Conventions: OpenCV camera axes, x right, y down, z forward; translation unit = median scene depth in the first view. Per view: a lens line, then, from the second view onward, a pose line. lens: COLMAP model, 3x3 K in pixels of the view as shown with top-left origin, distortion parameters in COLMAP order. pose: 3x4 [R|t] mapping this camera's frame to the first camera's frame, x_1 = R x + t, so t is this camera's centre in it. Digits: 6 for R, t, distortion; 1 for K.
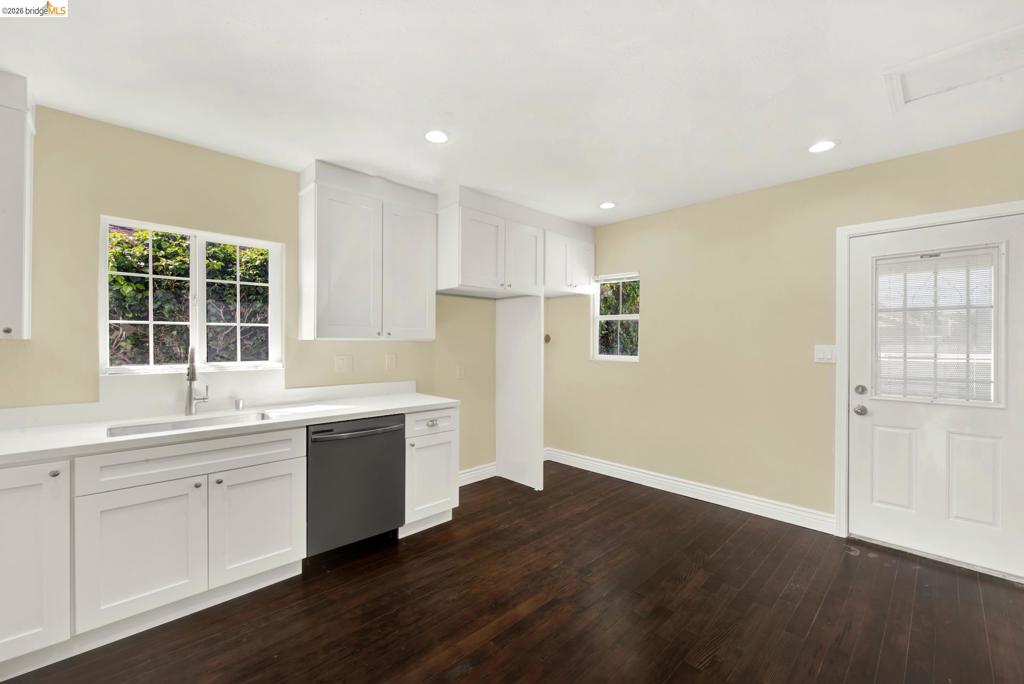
lens RADIAL K [[420.5, 0, 512.0], [0, 420.5, 342.0], [0, 0, 1]] dist [-0.000475, -0.000003]
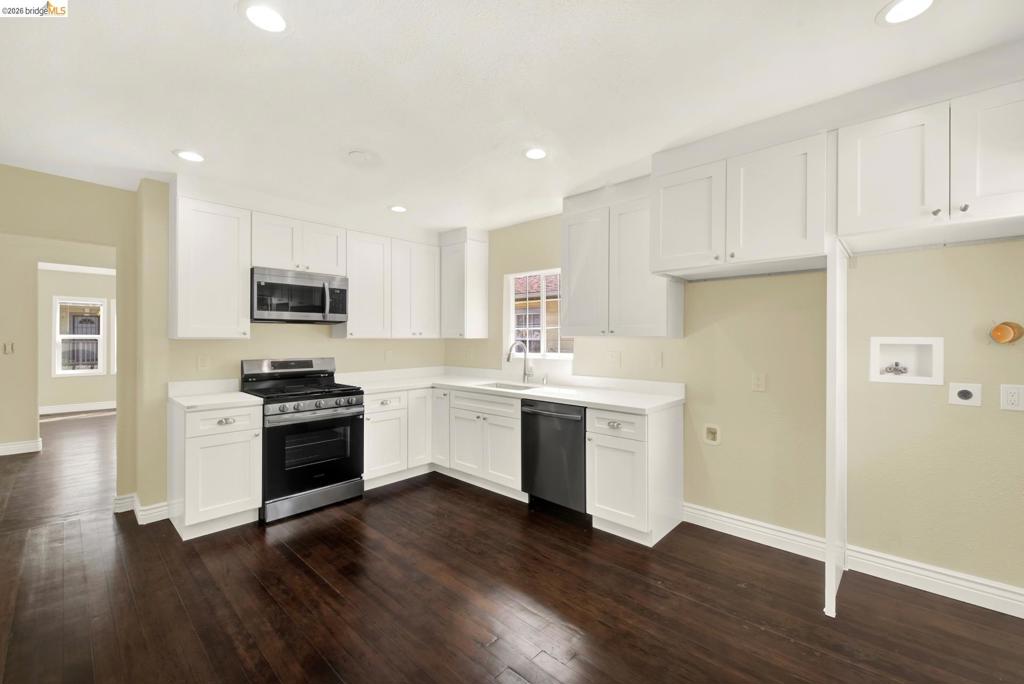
lens RADIAL K [[411.4, 0, 515.3], [0, 411.4, 339.6], [0, 0, 1]] dist [0.000547, -0.000042]
pose [[0.059374, -0.005054, -0.998223, 0.779271], [-0.006865, 0.999961, -0.005471, 0.007343], [0.998212, 0.007178, 0.059337, 0.773591]]
